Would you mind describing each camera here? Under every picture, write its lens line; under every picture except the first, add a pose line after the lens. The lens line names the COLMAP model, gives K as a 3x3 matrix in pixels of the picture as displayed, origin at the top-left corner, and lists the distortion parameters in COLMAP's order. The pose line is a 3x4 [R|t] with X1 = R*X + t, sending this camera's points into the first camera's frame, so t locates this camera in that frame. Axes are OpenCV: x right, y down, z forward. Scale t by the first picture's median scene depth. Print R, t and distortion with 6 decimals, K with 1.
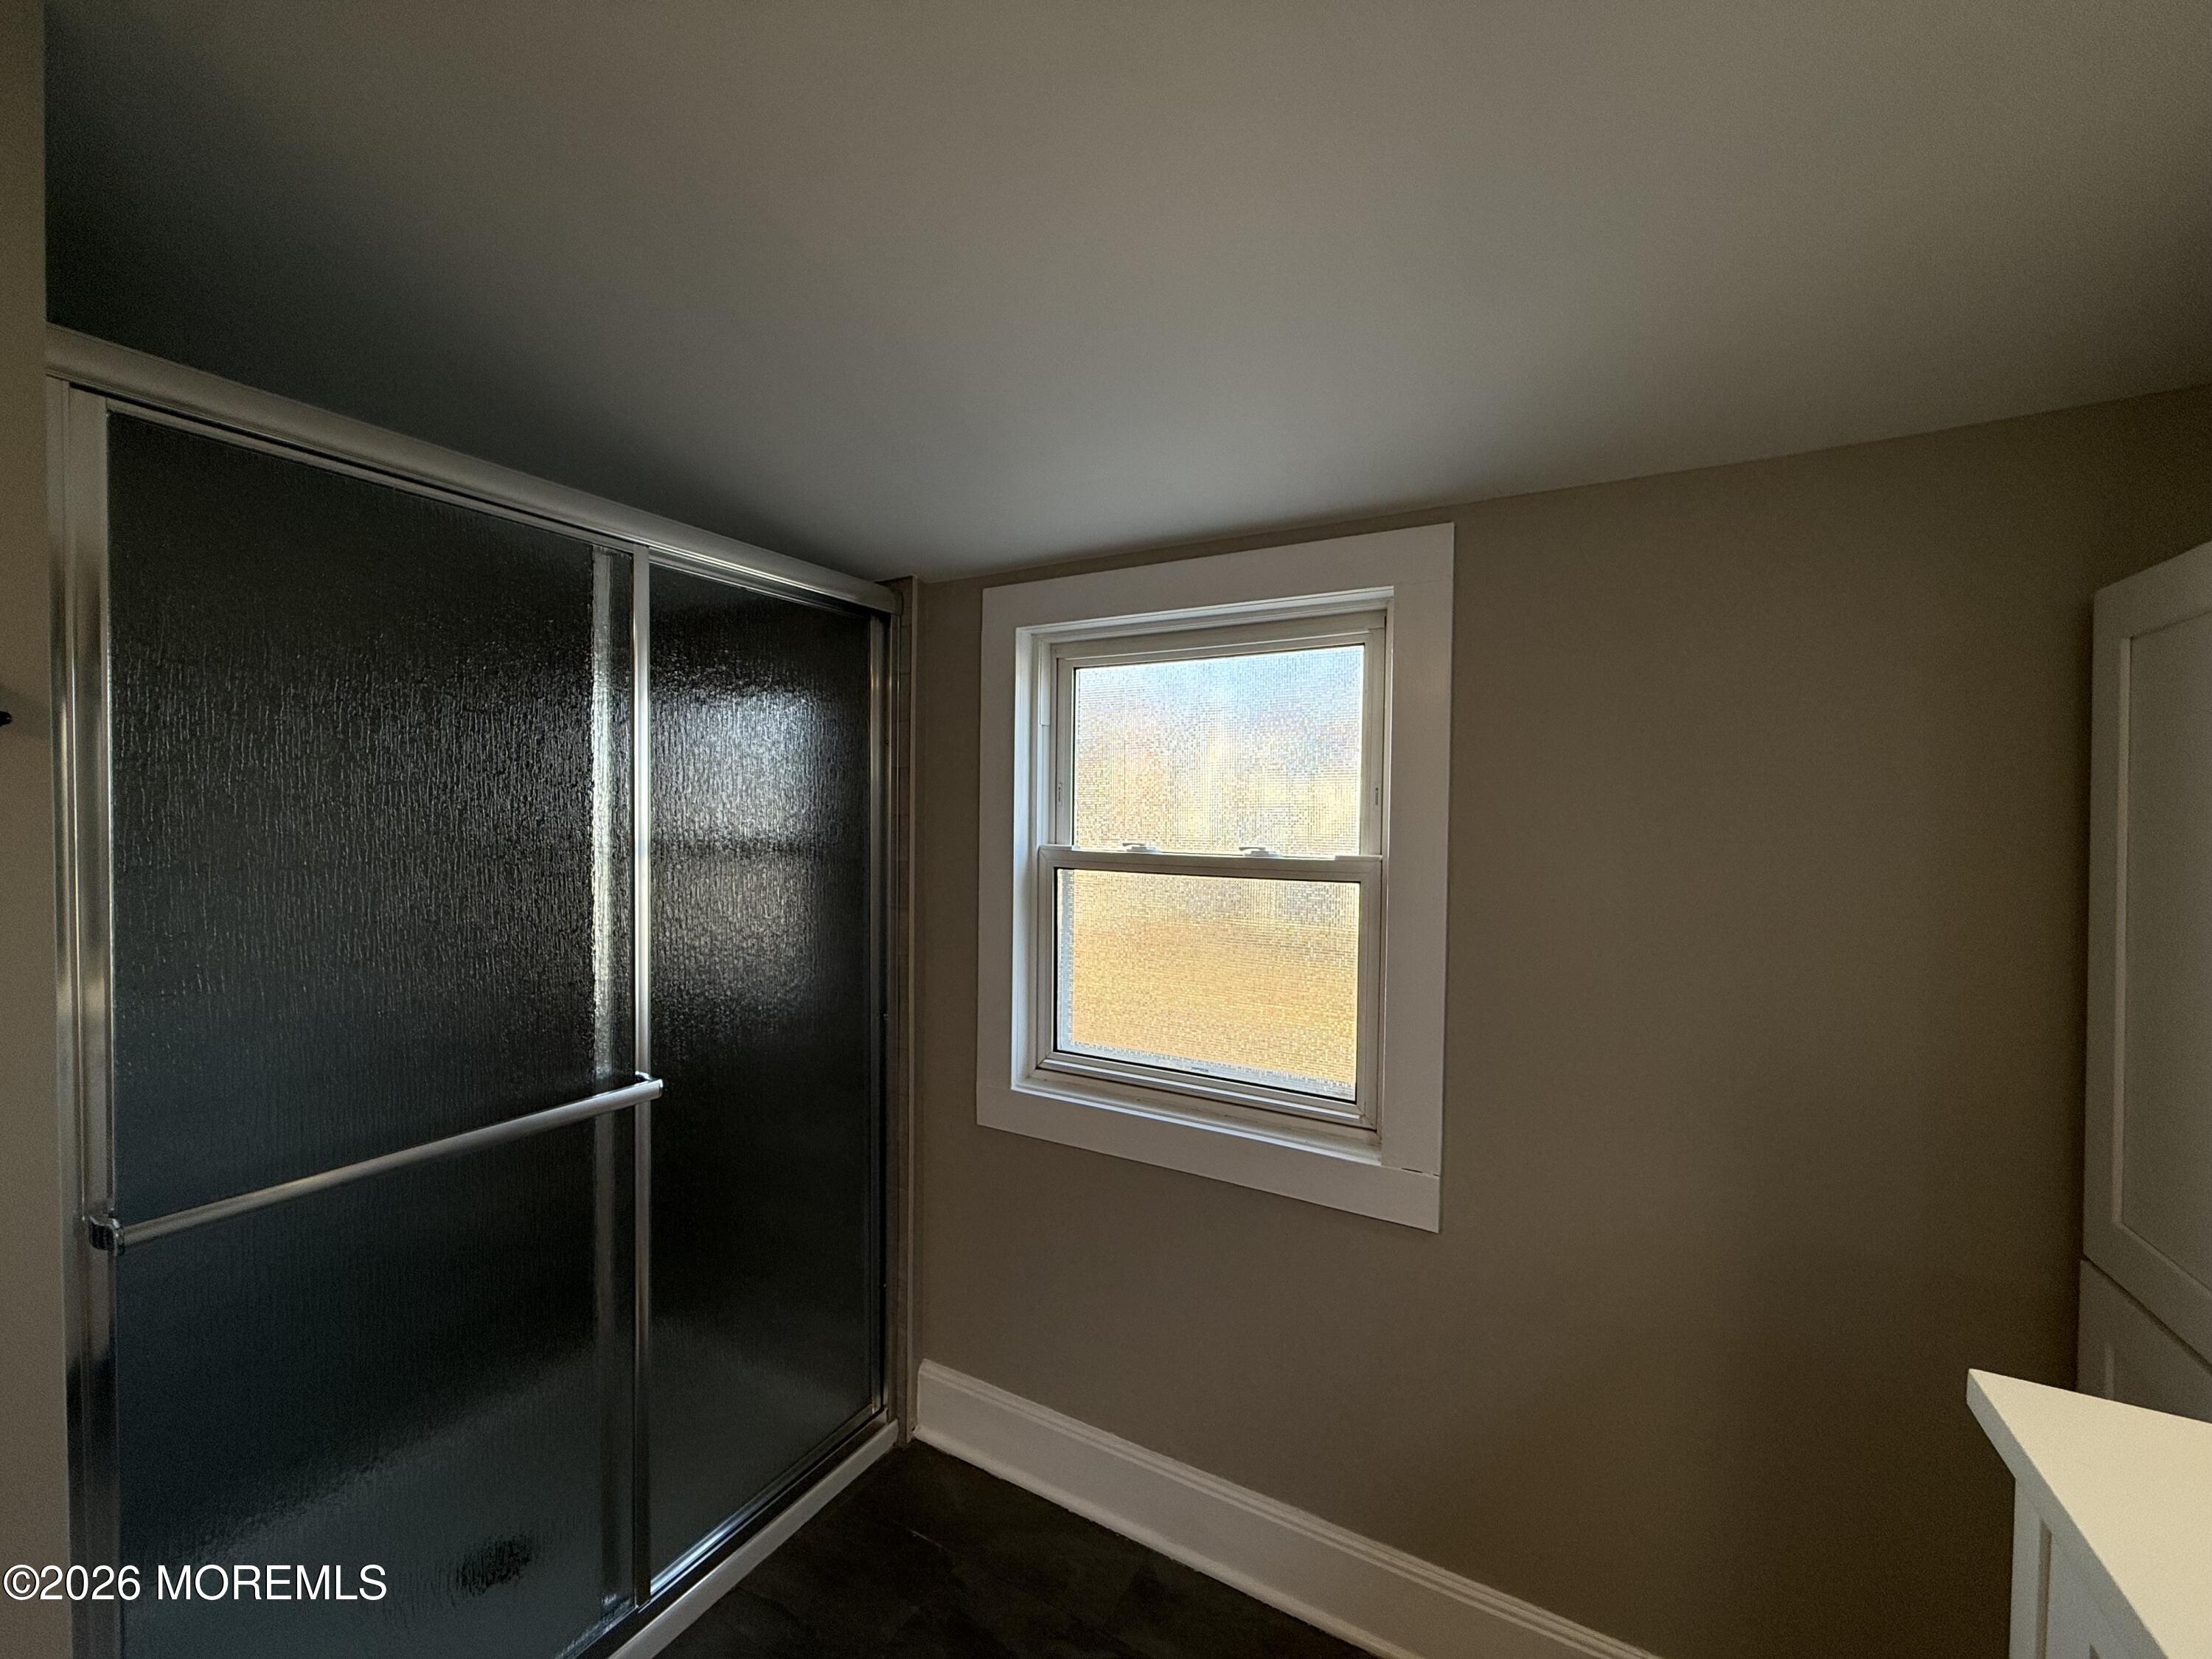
lens RADIAL K [[876.9, 0, 1097.9], [0, 876.9, 831.9], [0, 0, 1]] dist [-0.000254, 0.000020]
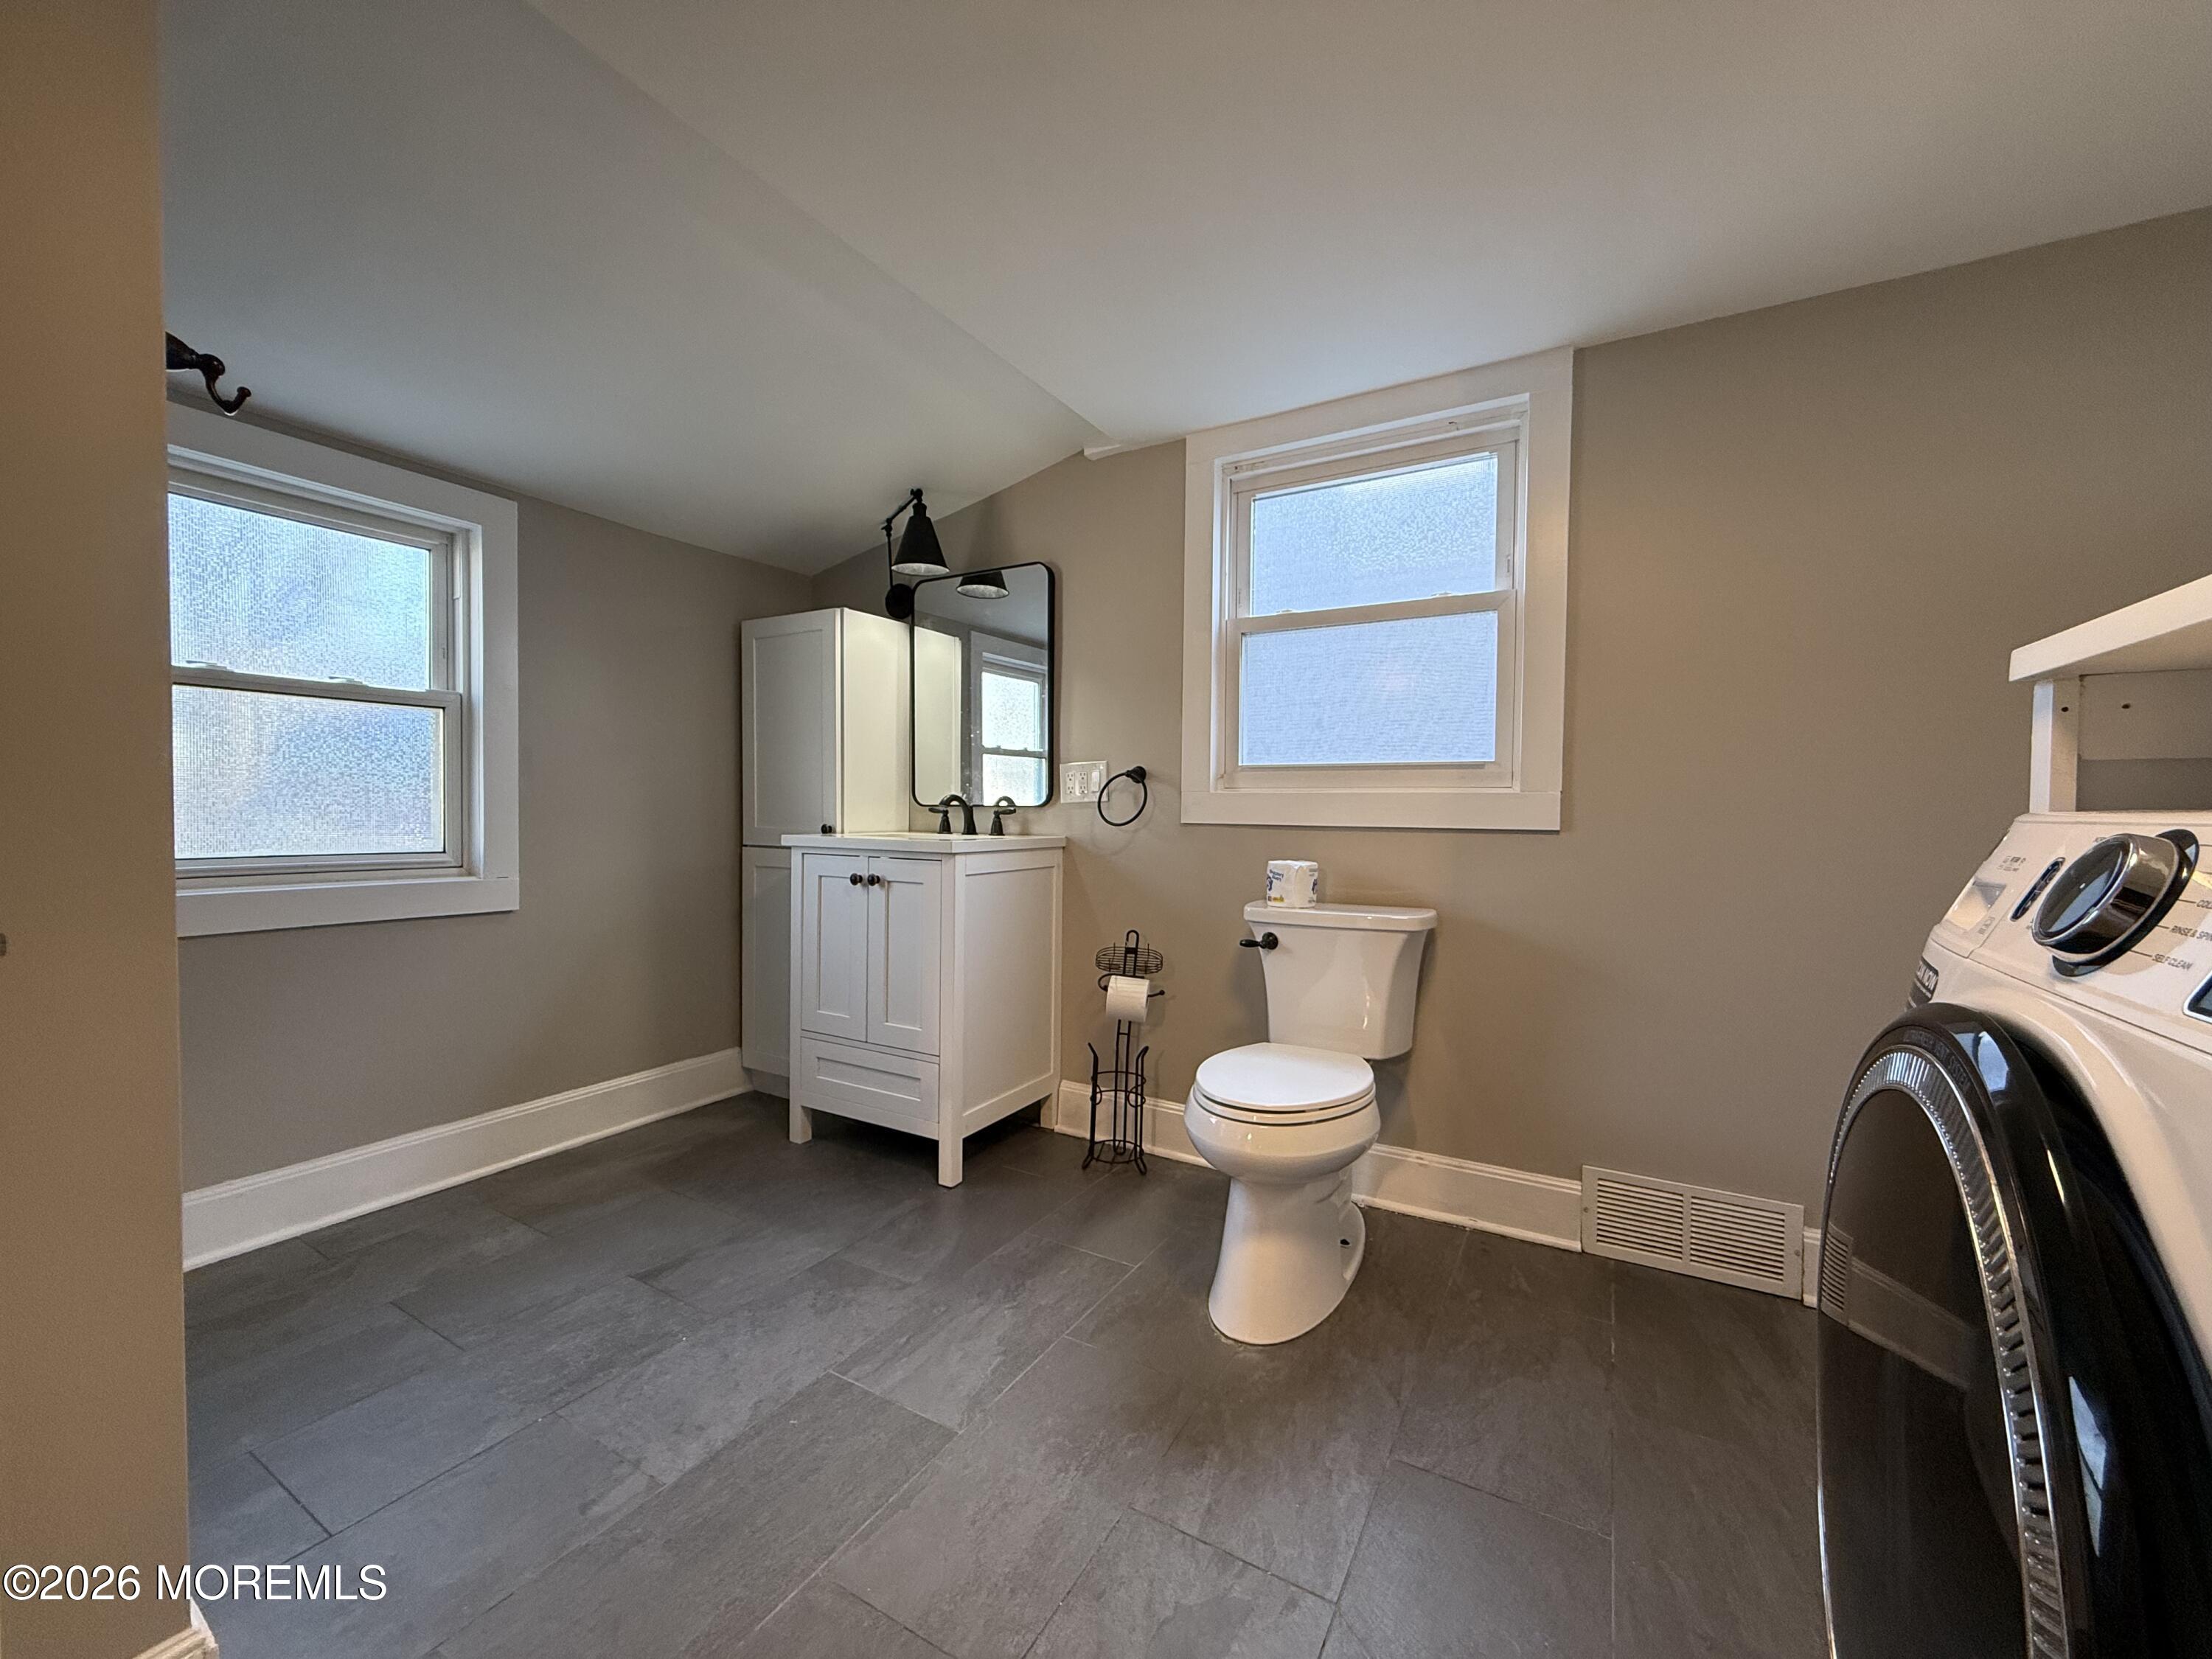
lens RADIAL K [[876.9, 0, 1097.9], [0, 876.9, 831.9], [0, 0, 1]] dist [-0.000254, 0.000020]
pose [[0.009039, -0.031157, 0.999474, -1.232844], [0.009458, 0.999472, 0.031071, 0.237336], [-0.999914, 0.009173, 0.009329, -0.154061]]
